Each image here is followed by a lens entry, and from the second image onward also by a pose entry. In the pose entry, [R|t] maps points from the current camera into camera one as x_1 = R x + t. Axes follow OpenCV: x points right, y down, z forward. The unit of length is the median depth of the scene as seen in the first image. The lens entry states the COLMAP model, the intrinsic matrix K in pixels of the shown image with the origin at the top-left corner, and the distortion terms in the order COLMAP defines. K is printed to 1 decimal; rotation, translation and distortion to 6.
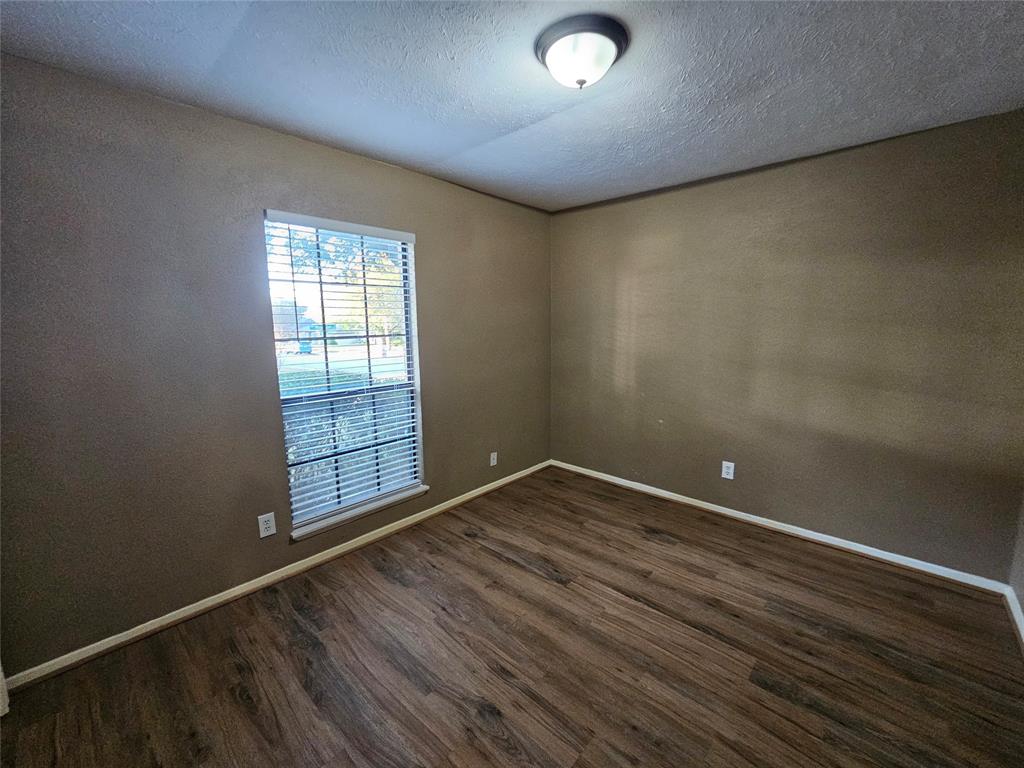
lens RADIAL K [[418.7, 0, 520.7], [0, 418.7, 381.7], [0, 0, 1]] dist [0.000451, 0.000237]
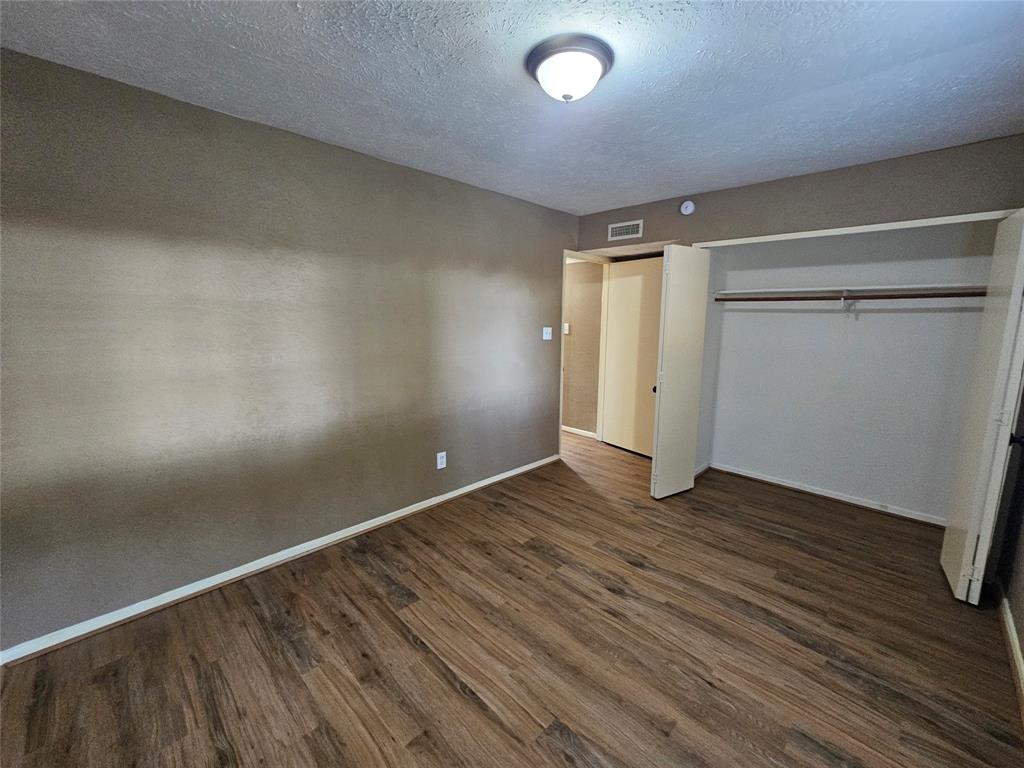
lens RADIAL K [[418.7, 0, 520.7], [0, 418.7, 381.7], [0, 0, 1]] dist [0.000451, 0.000237]
pose [[-0.999434, -0.012277, 0.031328, 0.182128], [-0.002470, 0.955313, 0.295586, -0.277355], [-0.033557, 0.295341, -0.954802, 1.819085]]
